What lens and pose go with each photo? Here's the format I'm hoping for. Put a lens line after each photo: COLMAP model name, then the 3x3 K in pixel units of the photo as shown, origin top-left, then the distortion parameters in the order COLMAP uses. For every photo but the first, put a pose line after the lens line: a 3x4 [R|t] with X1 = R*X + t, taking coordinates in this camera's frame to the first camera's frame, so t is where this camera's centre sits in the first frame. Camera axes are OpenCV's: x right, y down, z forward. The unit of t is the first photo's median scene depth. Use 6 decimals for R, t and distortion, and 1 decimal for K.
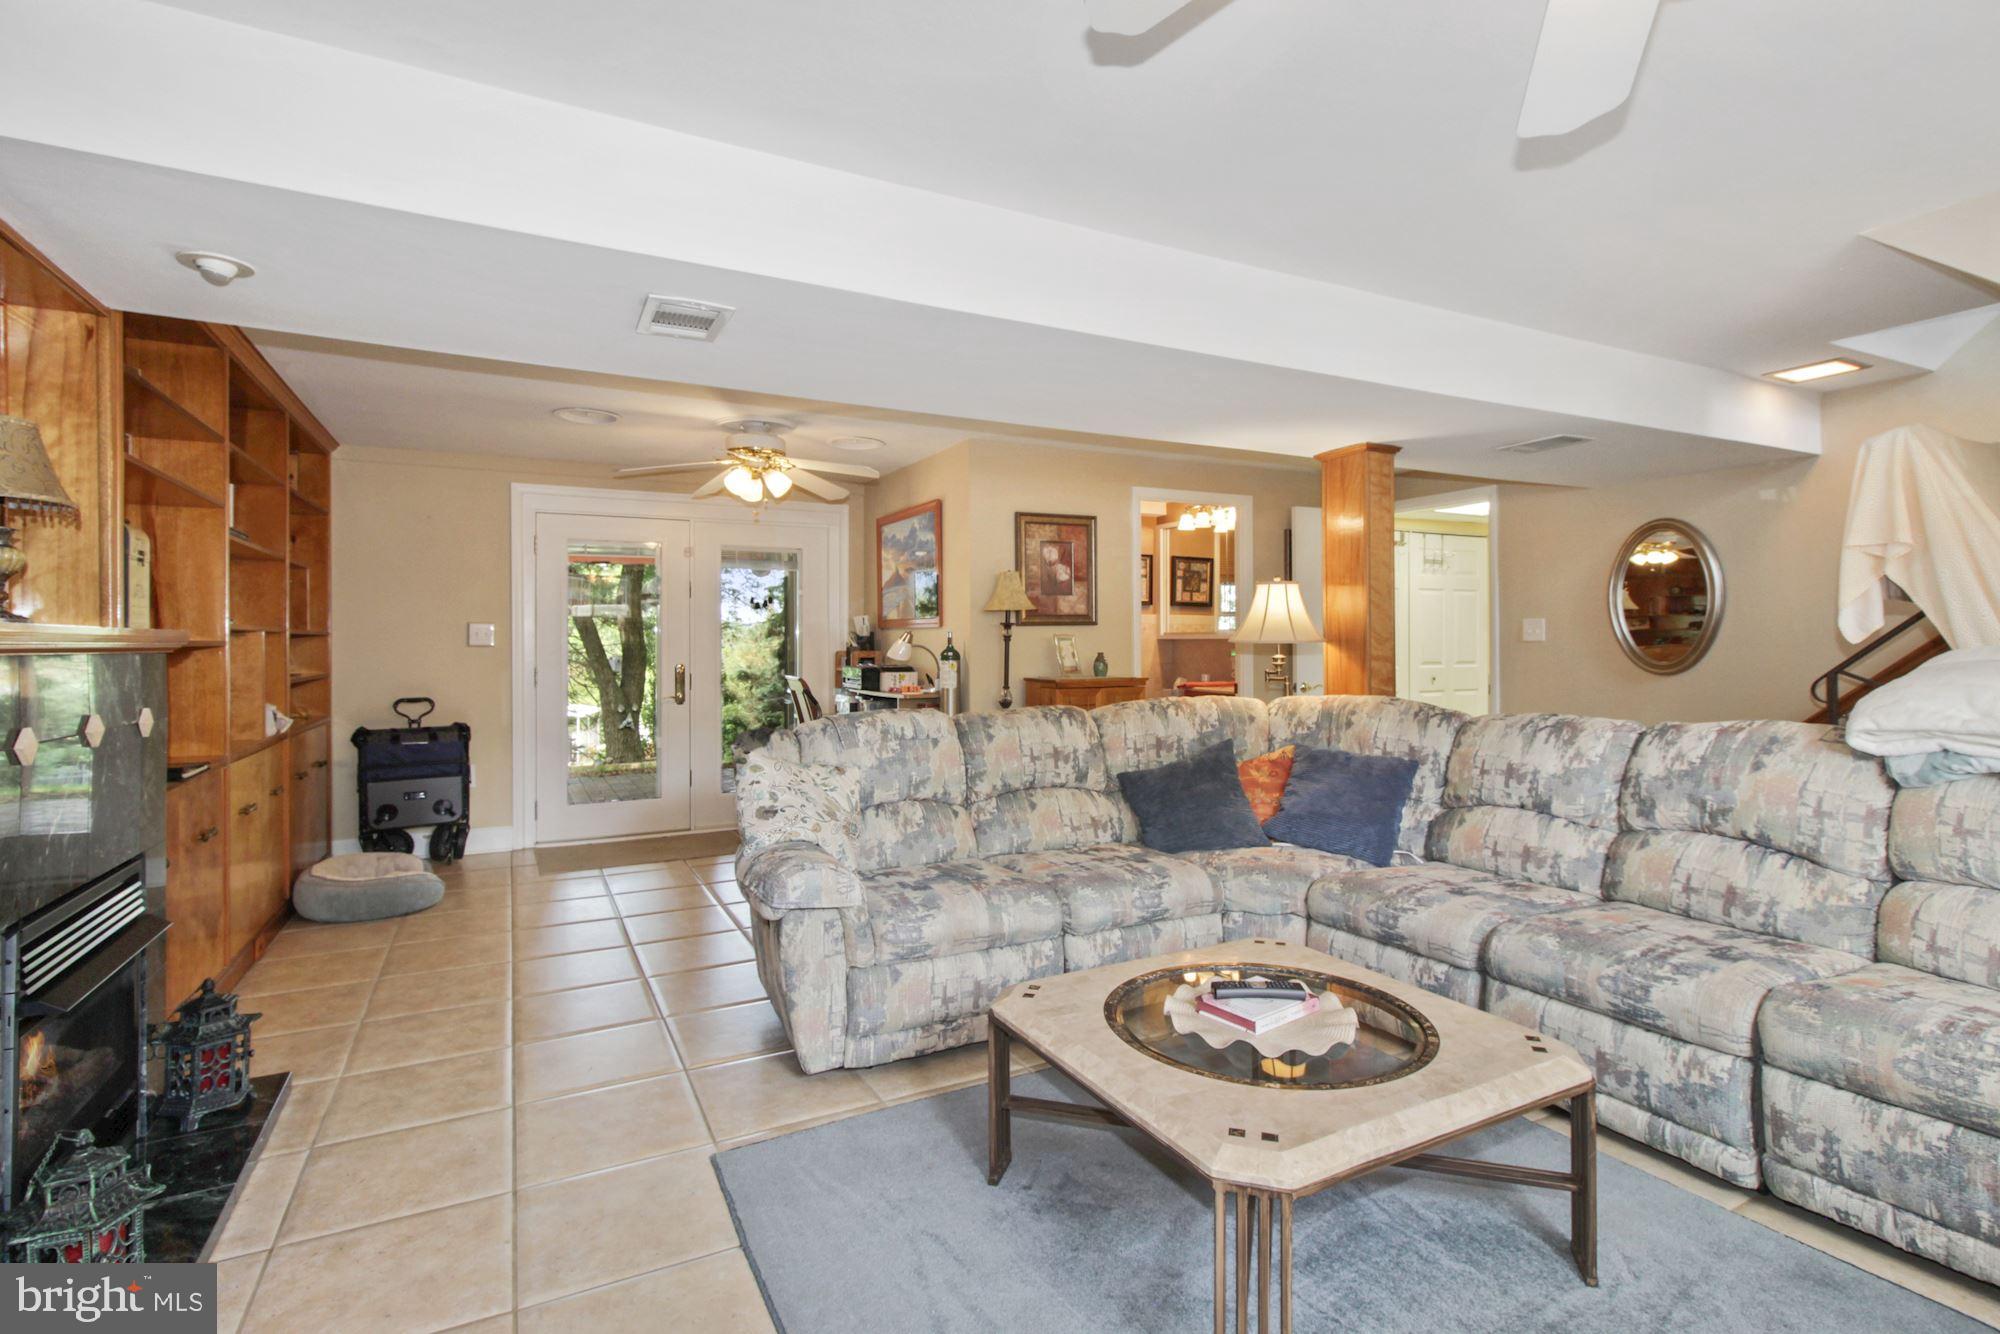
lens RADIAL K [[941.3, 0, 994.8], [0, 941.3, 652.8], [0, 0, 1]] dist [0.002691, 0.000410]
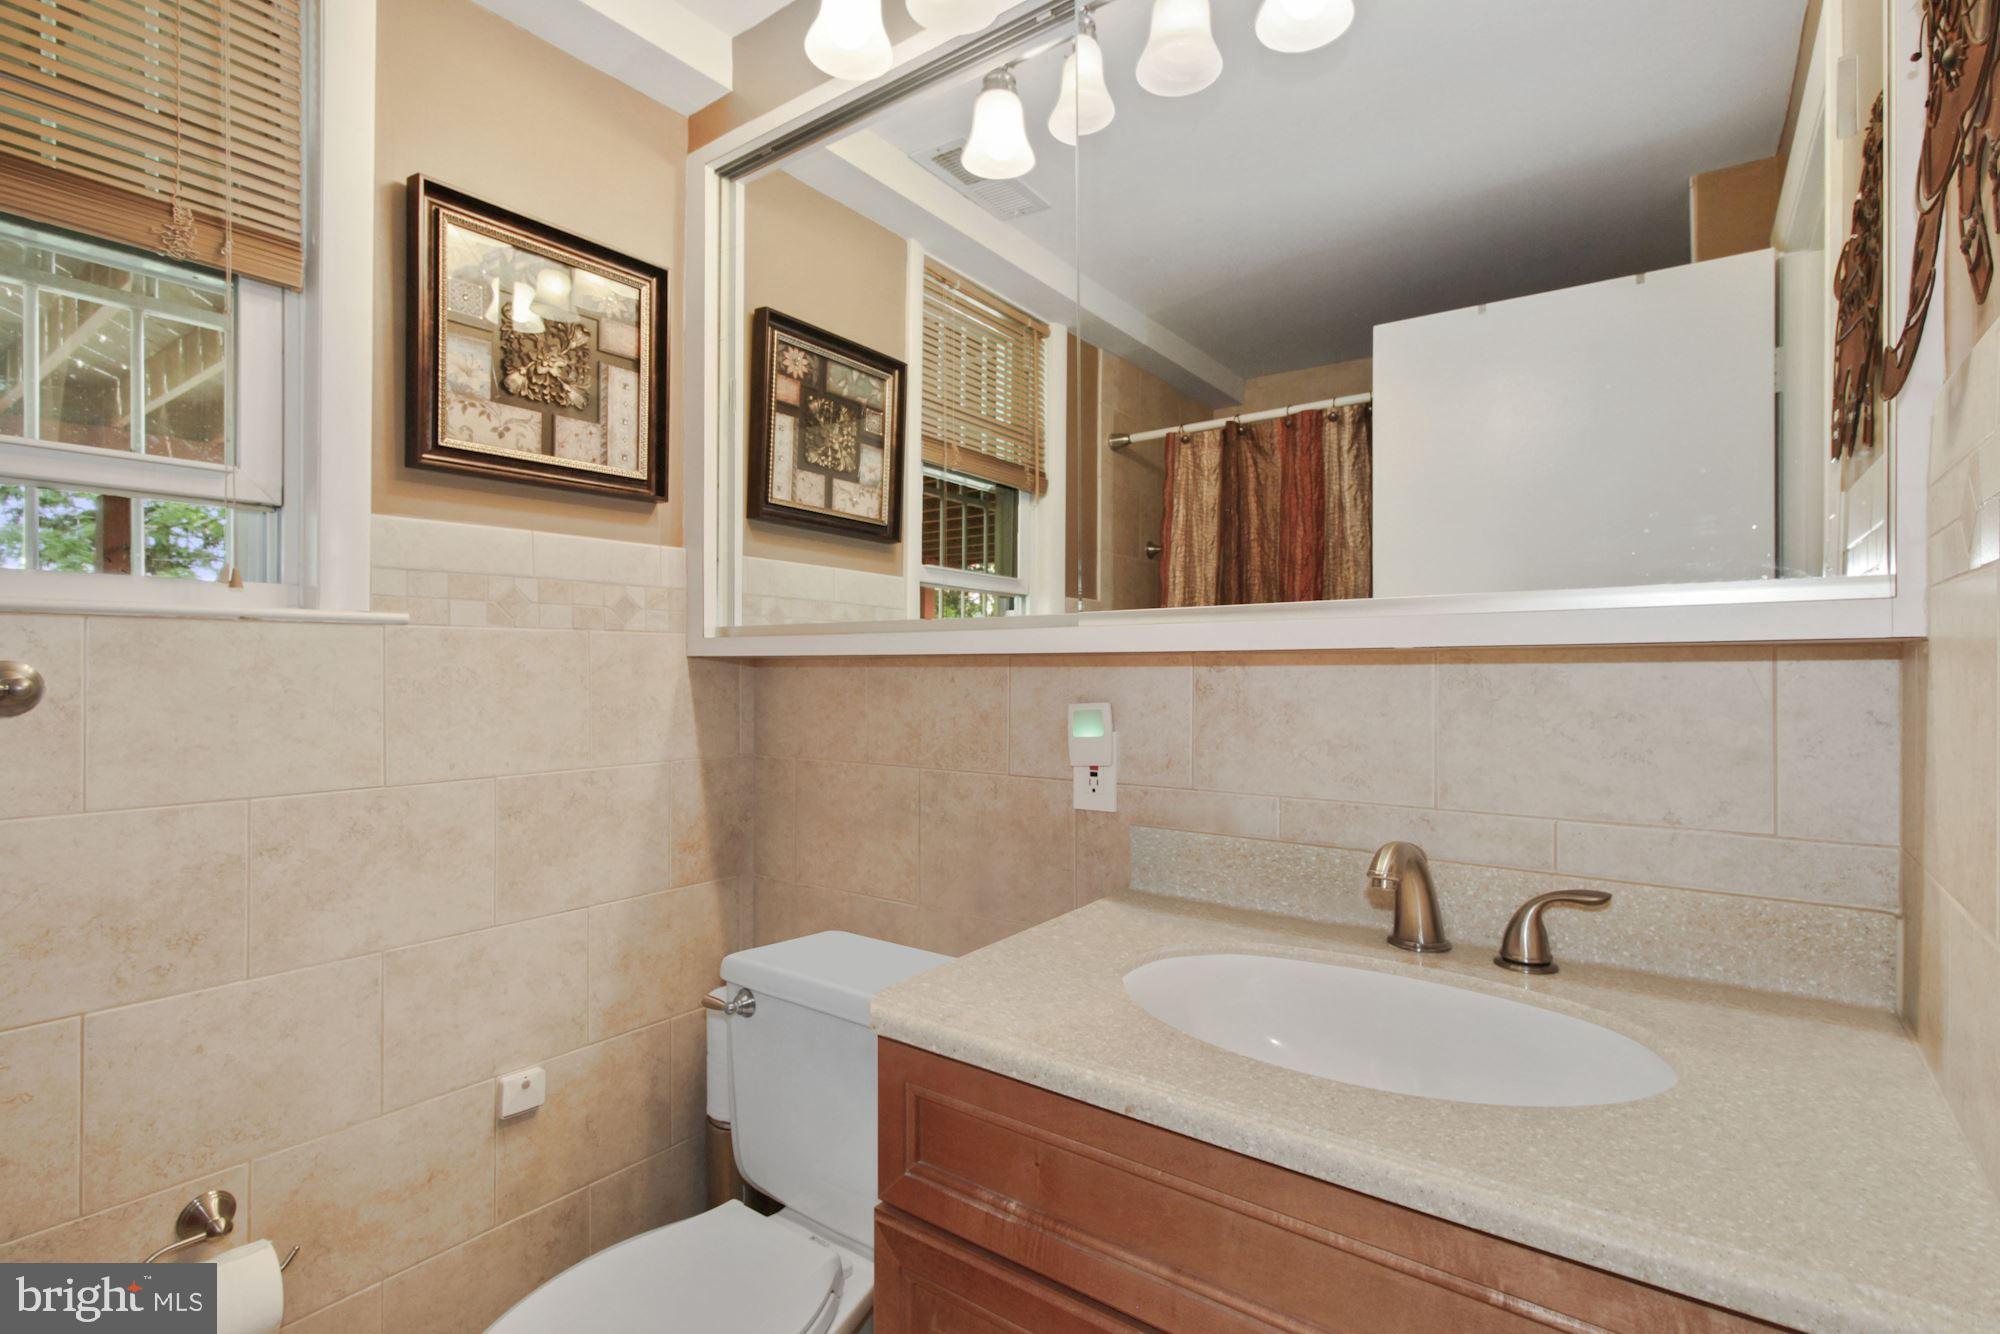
lens RADIAL K [[941.3, 0, 994.8], [0, 941.3, 652.8], [0, 0, 1]] dist [0.002691, 0.000410]
pose [[0.897129, 0.006543, 0.441720, 0.136939], [-0.000110, 0.999894, -0.014589, -0.012106], [-0.441769, 0.013040, 0.897034, 0.754597]]
